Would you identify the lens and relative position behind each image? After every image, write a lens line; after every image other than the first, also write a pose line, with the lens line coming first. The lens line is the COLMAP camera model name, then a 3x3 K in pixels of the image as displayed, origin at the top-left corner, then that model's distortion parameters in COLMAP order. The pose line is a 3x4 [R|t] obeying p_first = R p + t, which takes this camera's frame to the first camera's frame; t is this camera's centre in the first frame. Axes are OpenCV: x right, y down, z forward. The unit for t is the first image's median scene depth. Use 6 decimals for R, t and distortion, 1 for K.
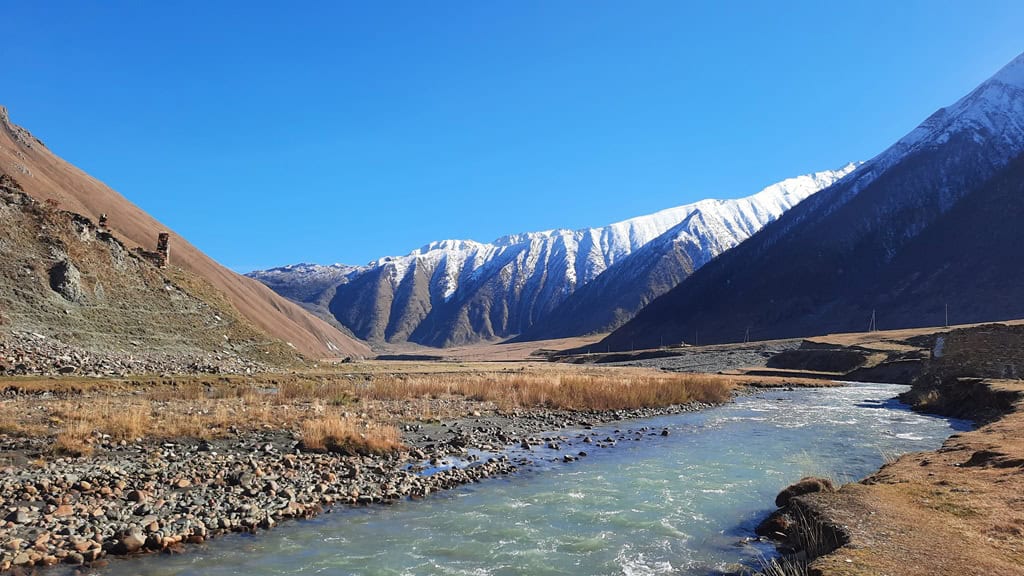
lens RADIAL K [[762.1, 0, 511.4], [0, 762.1, 287.1], [0, 0, 1]] dist [0.046010, -0.000459]
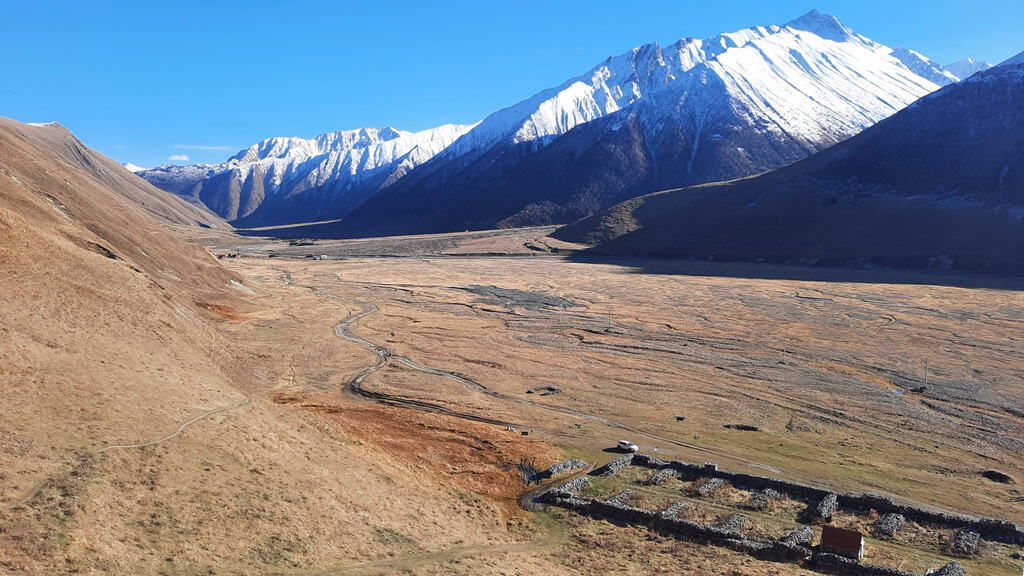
lens RADIAL K [[762.1, 0, 512.9], [0, 762.1, 287.8], [0, 0, 1]] dist [0.046010, -0.000459]
pose [[0.981551, -0.025219, 0.189532, 0.094371], [-0.009802, 0.983324, 0.181600, -0.081448], [-0.190951, -0.180107, 0.964935, -0.683571]]
